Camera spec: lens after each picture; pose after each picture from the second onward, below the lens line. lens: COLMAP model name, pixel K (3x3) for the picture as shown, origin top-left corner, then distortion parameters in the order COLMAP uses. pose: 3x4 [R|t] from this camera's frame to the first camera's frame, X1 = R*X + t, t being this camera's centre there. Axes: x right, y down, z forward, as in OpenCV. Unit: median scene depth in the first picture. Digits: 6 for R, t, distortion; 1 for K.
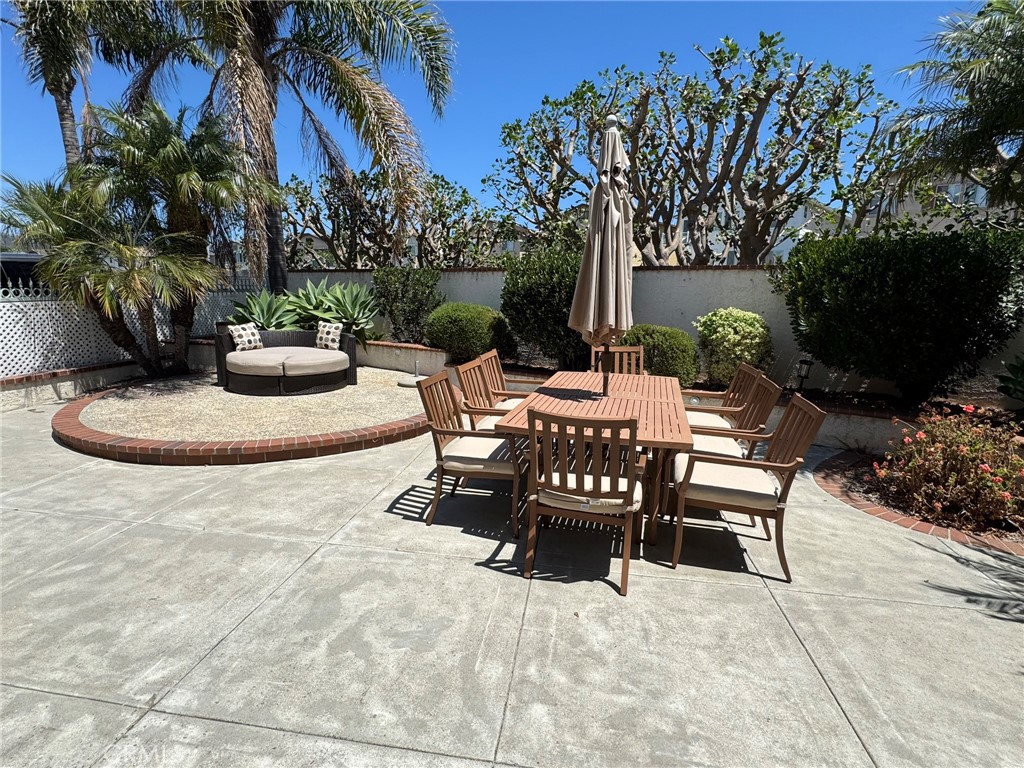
lens RADIAL K [[512.9, 0, 513.7], [0, 512.9, 386.2], [0, 0, 1]] dist [-0.000234, -0.000123]
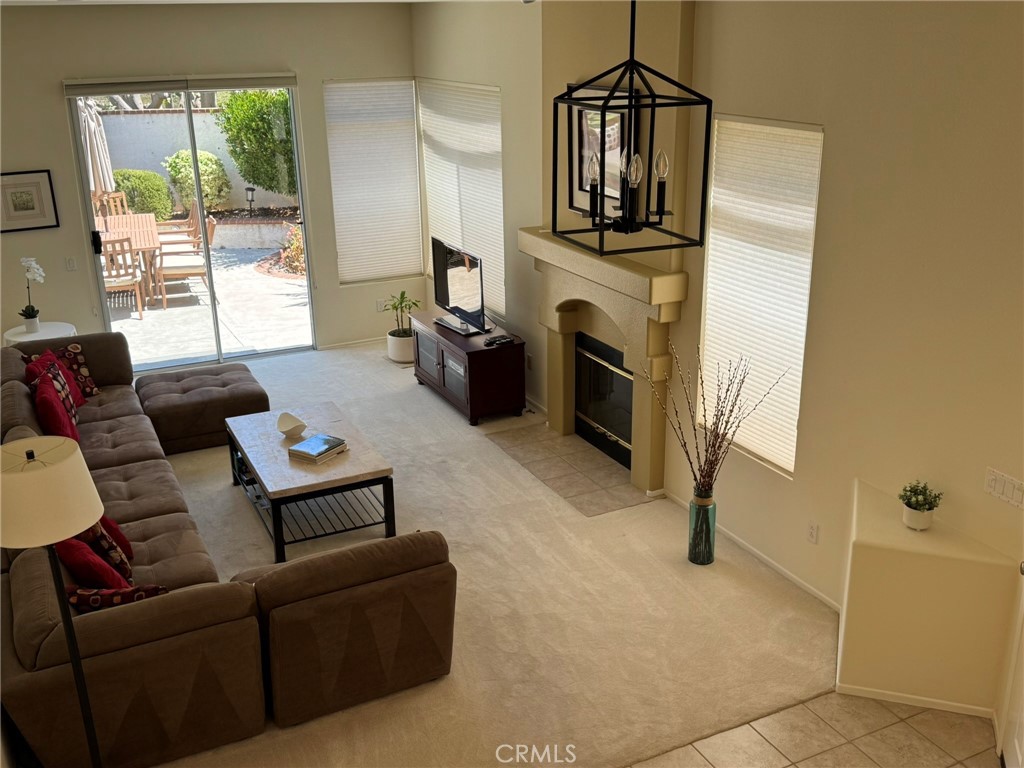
lens RADIAL K [[1015.8, 0, 514.6], [0, 1015.8, 385.1], [0, 0, 1]] dist [0.202508, -0.469556]
pose [[0.818535, -0.222680, 0.529541, -0.368057], [0.134260, 0.970439, 0.200553, 0.002332], [-0.558546, -0.093064, 0.824236, -1.483058]]
